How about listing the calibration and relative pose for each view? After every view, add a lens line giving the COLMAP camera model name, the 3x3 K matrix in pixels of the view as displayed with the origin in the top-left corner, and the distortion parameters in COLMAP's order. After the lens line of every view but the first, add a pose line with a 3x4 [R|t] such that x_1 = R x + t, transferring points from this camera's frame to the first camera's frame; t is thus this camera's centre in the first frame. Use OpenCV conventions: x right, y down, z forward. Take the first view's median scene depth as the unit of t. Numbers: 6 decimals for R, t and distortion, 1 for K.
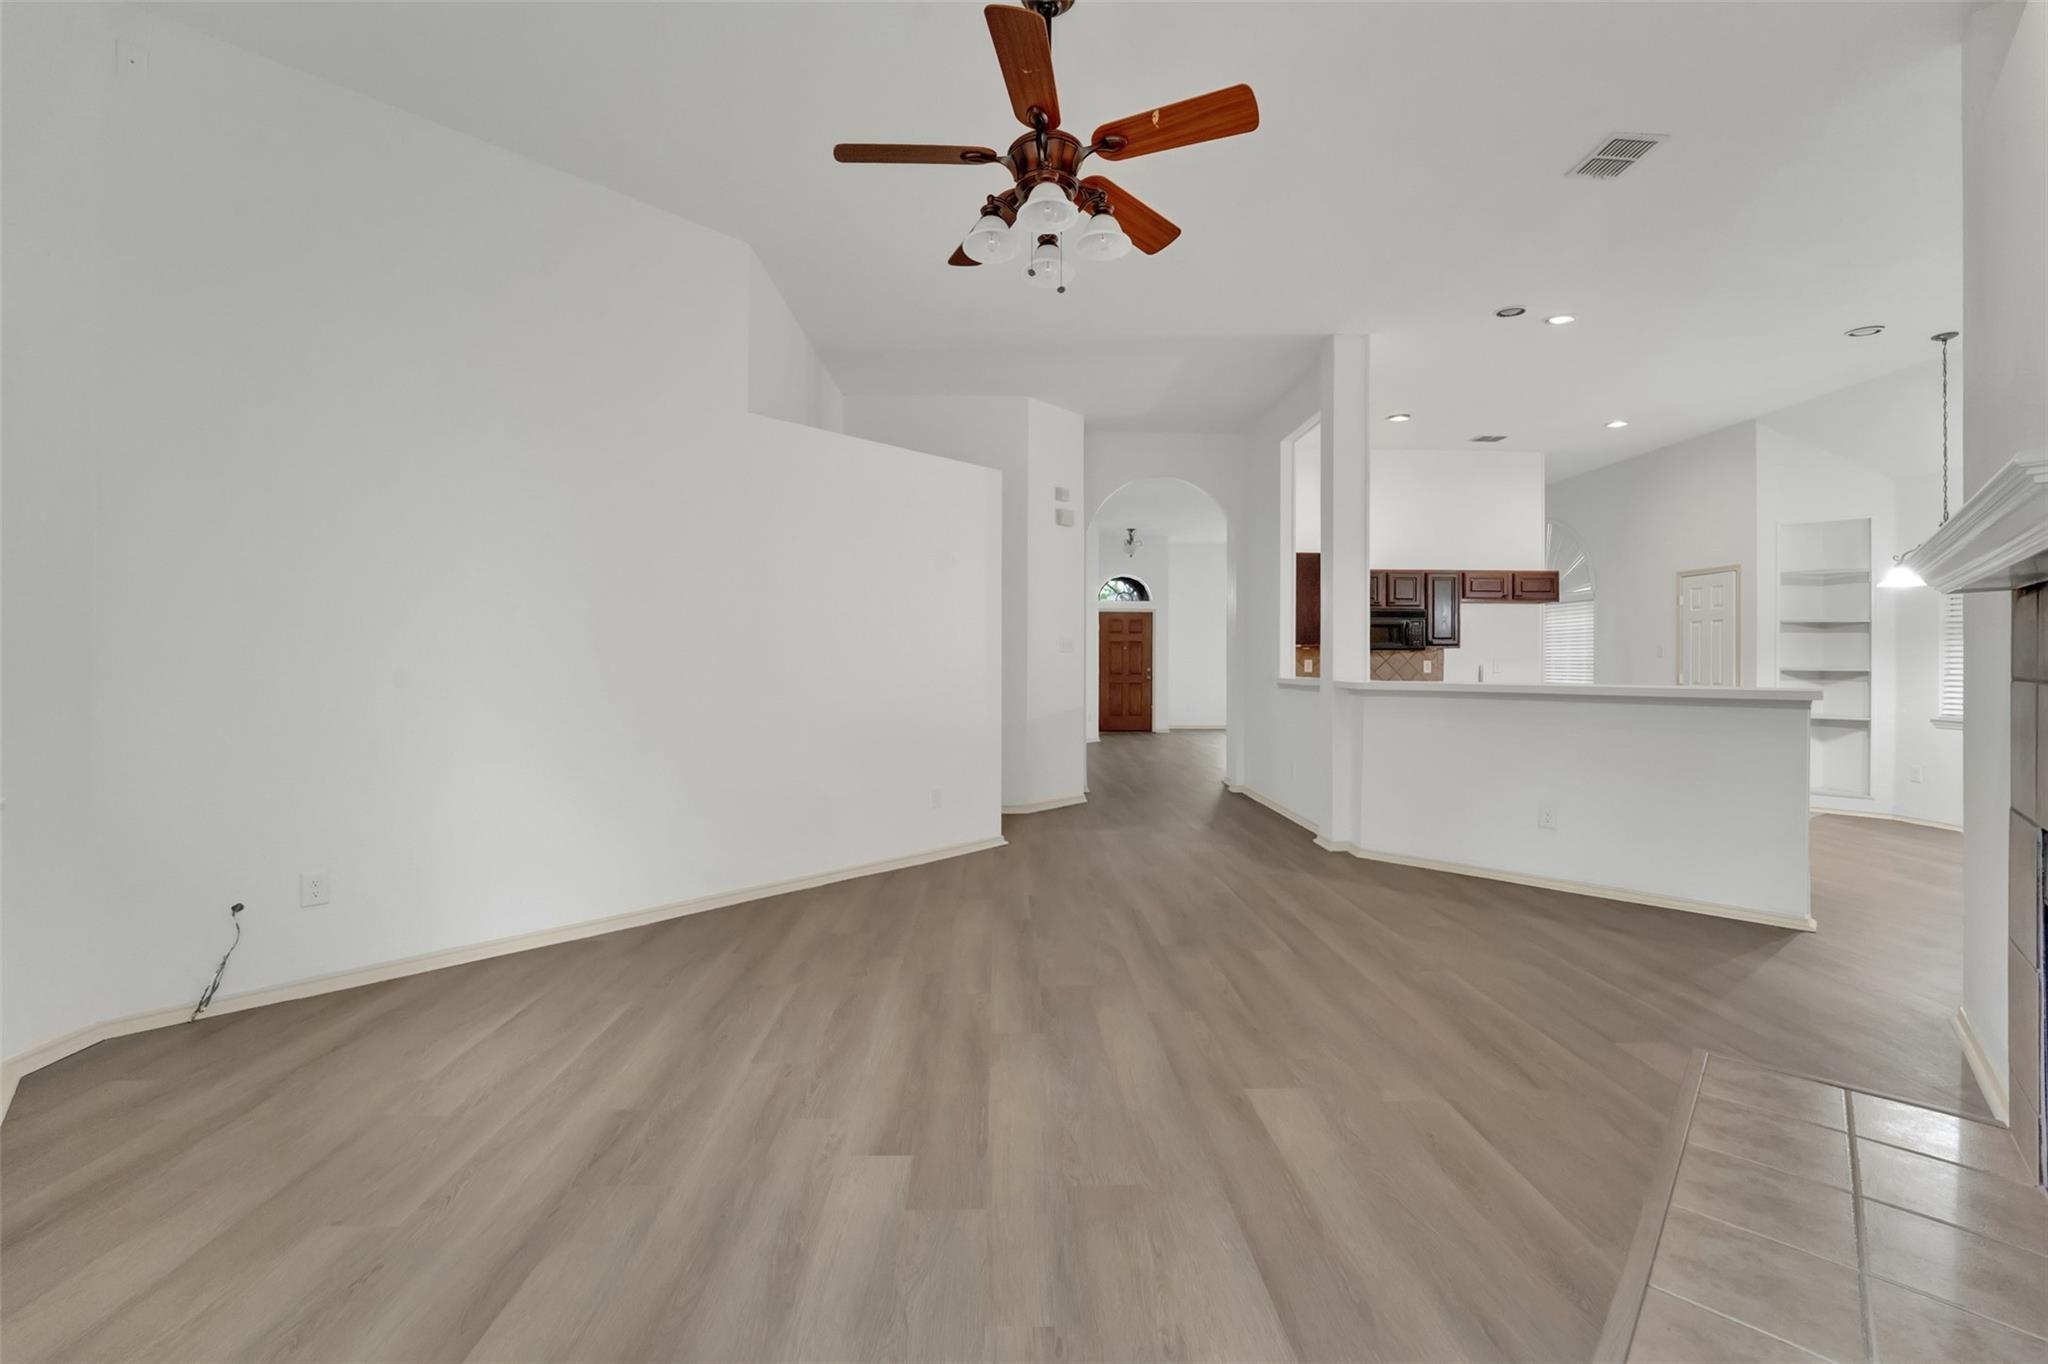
lens RADIAL K [[845.5, 0, 1018.4], [0, 845.5, 664.0], [0, 0, 1]] dist [-0.016845, -0.000022]
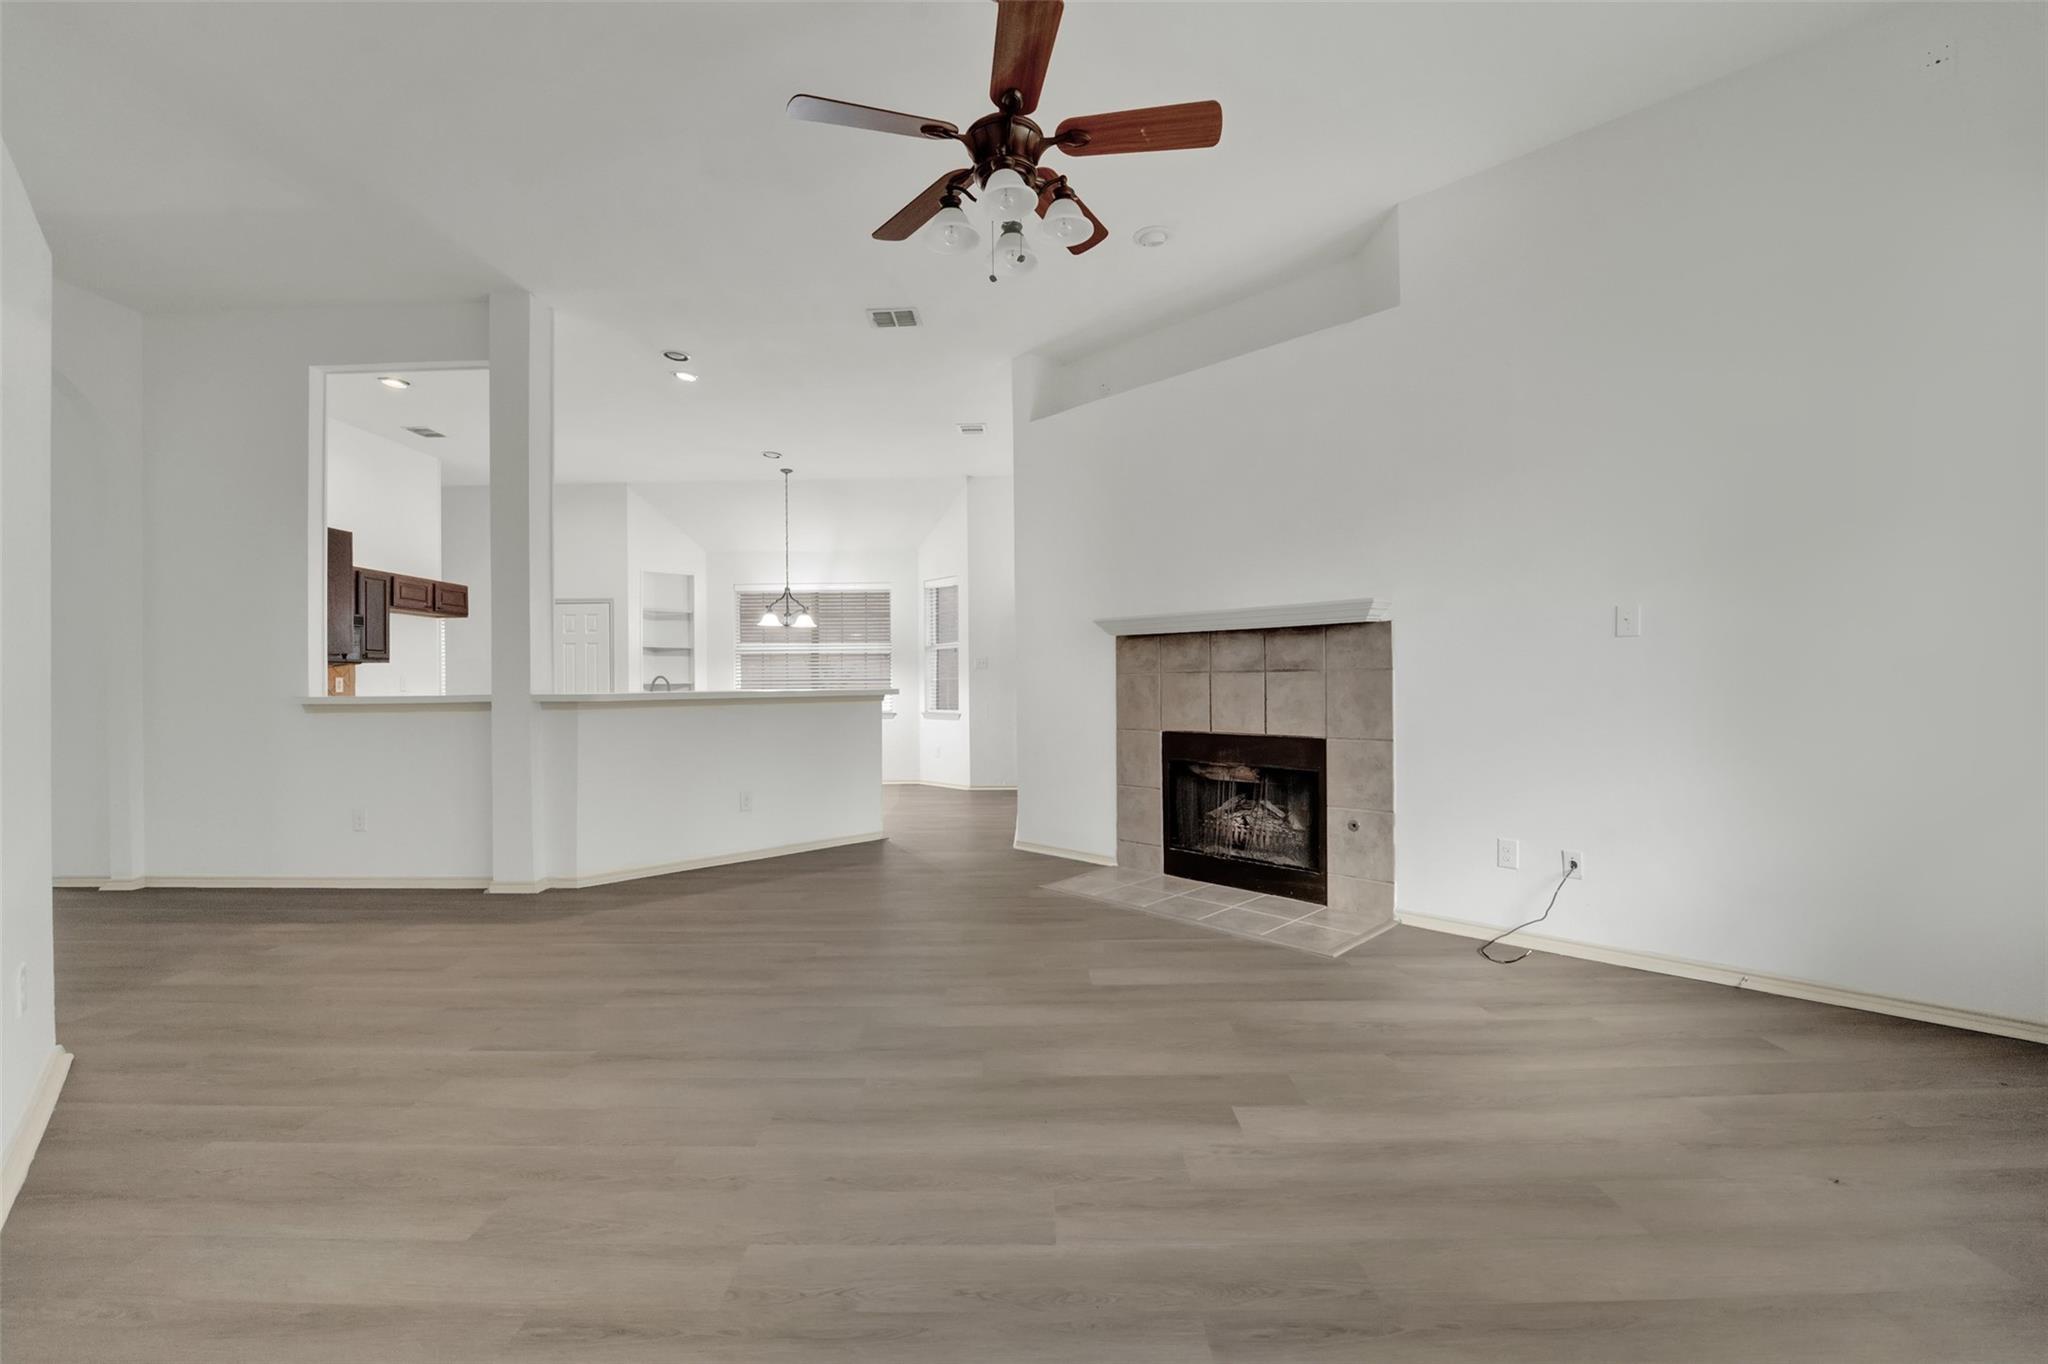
lens RADIAL K [[845.5, 0, 1025.4], [0, 845.5, 681.9], [0, 0, 1]] dist [-0.016845, -0.000022]
pose [[0.018532, -0.002741, 0.999825, -0.324957], [0.014457, 0.999892, 0.002473, 0.008054], [-0.999724, 0.014408, 0.018569, 0.331159]]
